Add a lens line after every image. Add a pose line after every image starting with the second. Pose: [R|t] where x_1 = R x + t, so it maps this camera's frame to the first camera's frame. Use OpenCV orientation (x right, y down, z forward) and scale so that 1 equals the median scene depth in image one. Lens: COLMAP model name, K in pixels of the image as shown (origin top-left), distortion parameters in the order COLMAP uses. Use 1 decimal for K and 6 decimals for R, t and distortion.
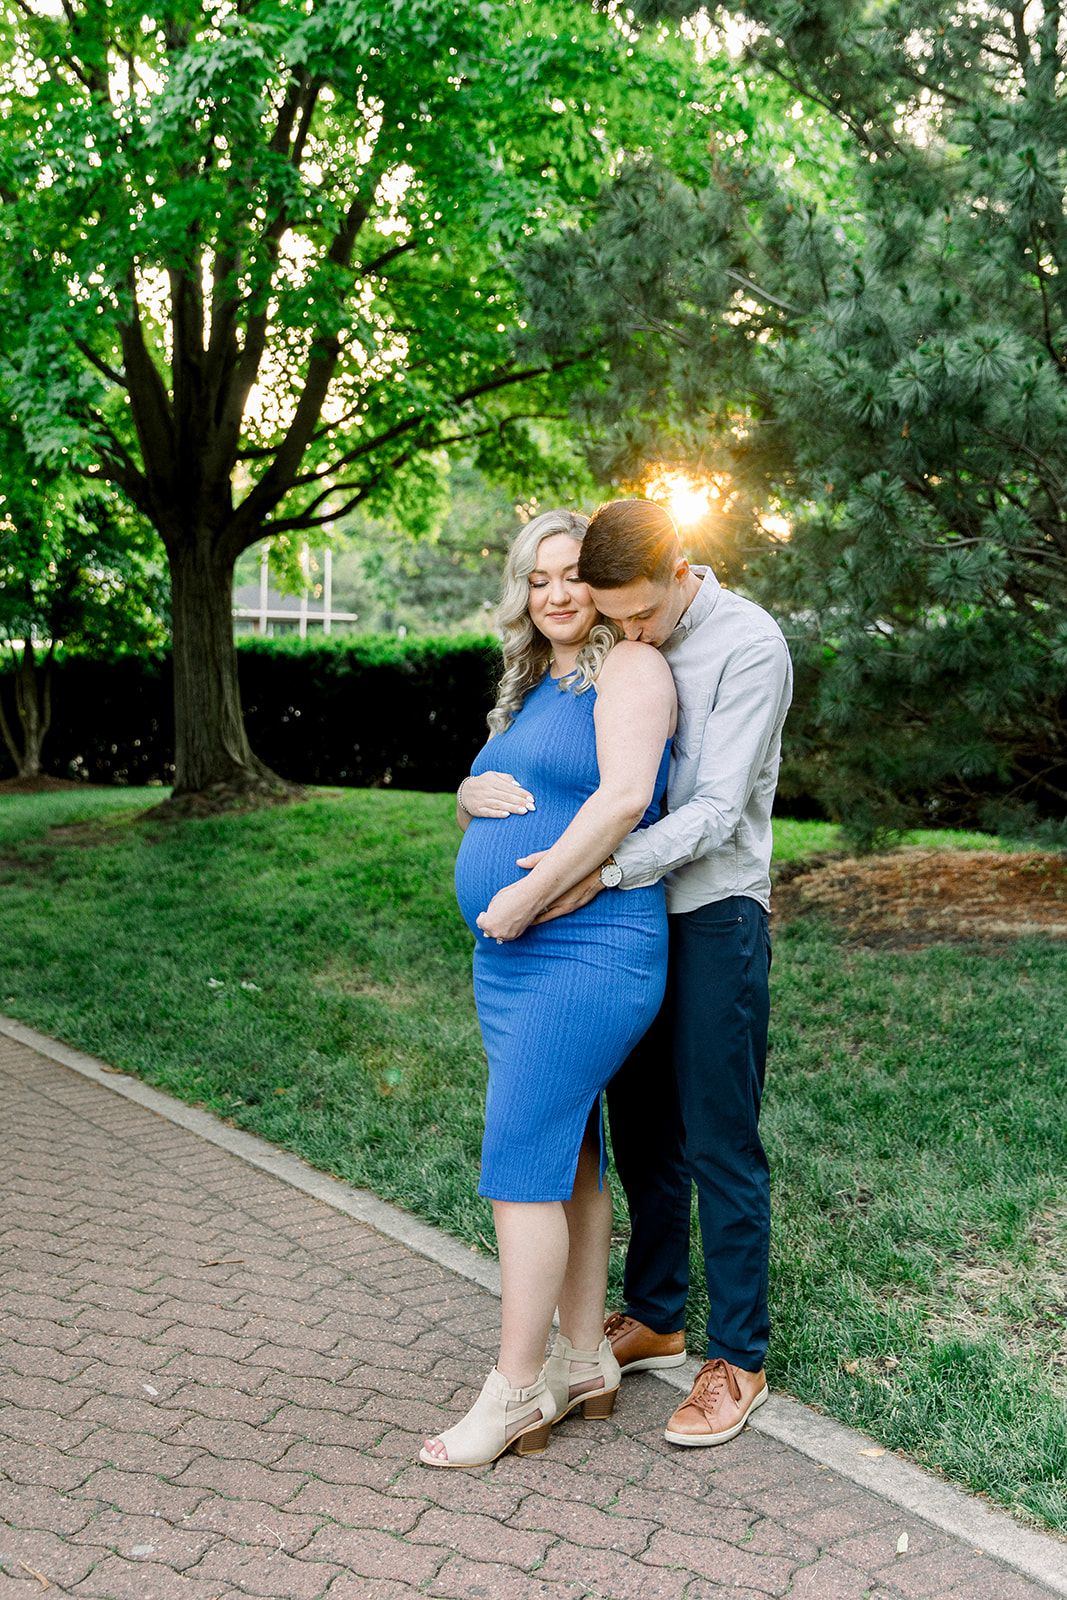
lens RADIAL K [[1927.3, 0, 625.7], [0, 1927.3, 803.4], [0, 0, 1]] dist [0.013934, 0.000184]
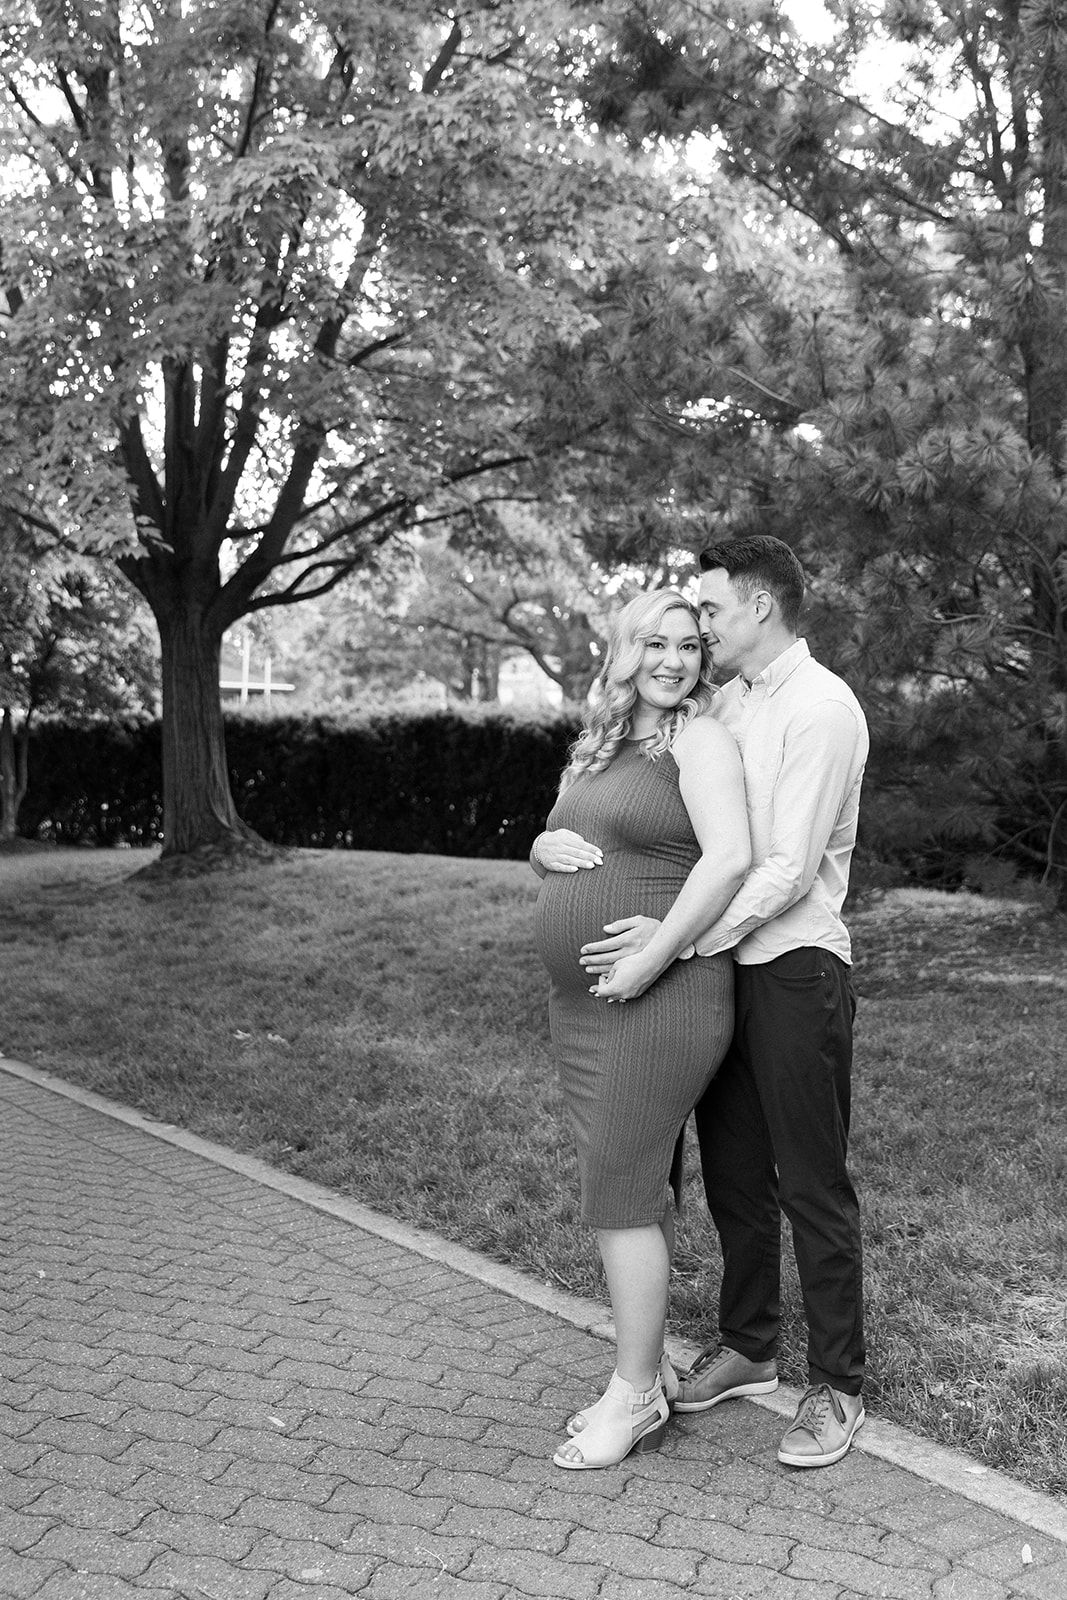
lens RADIAL K [[1832.9, 0, 604.1], [0, 1832.9, 792.1], [0, 0, 1]] dist [-0.000720, 0.040286]
pose [[0.999000, -0.000062, 0.044720, -0.071886], [0.001840, 0.999209, -0.039720, 0.001486], [-0.044682, 0.039762, 0.998210, -0.009228]]
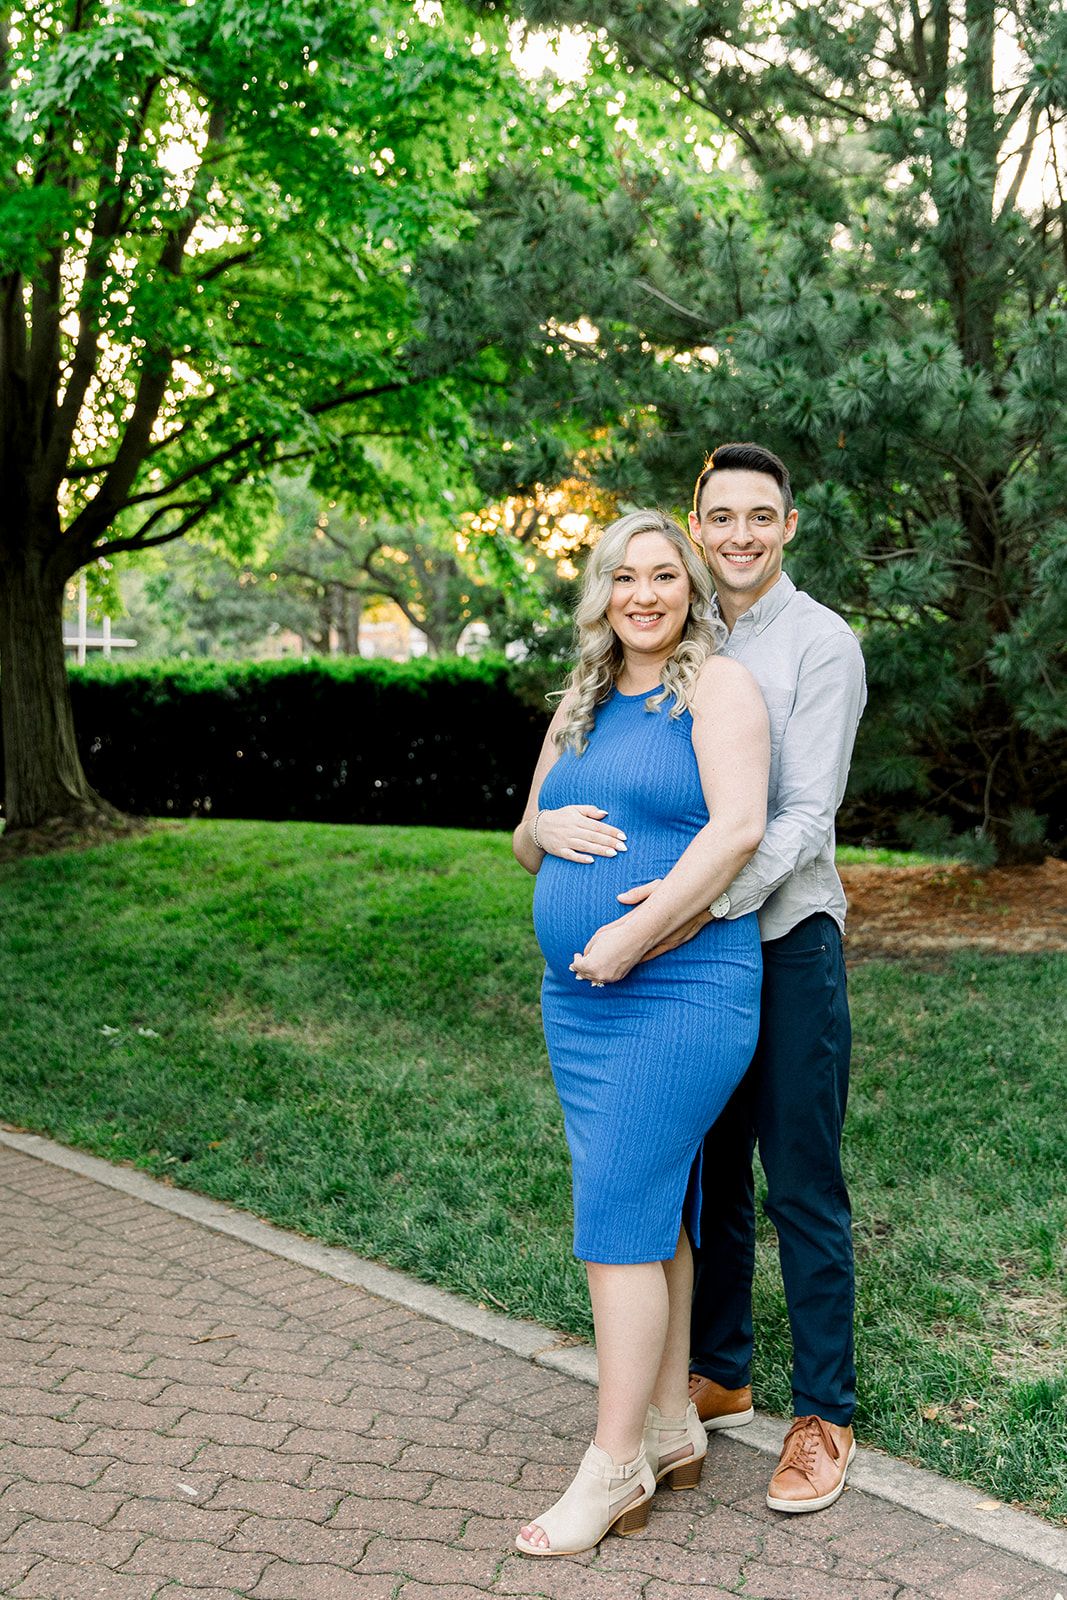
lens RADIAL K [[1908.0, 0, 616.0], [0, 1908.0, 806.3], [0, 0, 1]] dist [0.016241, -0.013551]
pose [[0.991951, -0.026435, 0.123834, -0.094657], [0.027477, 0.999600, -0.006711, -0.003802], [-0.123607, 0.010059, 0.992280, 0.050329]]
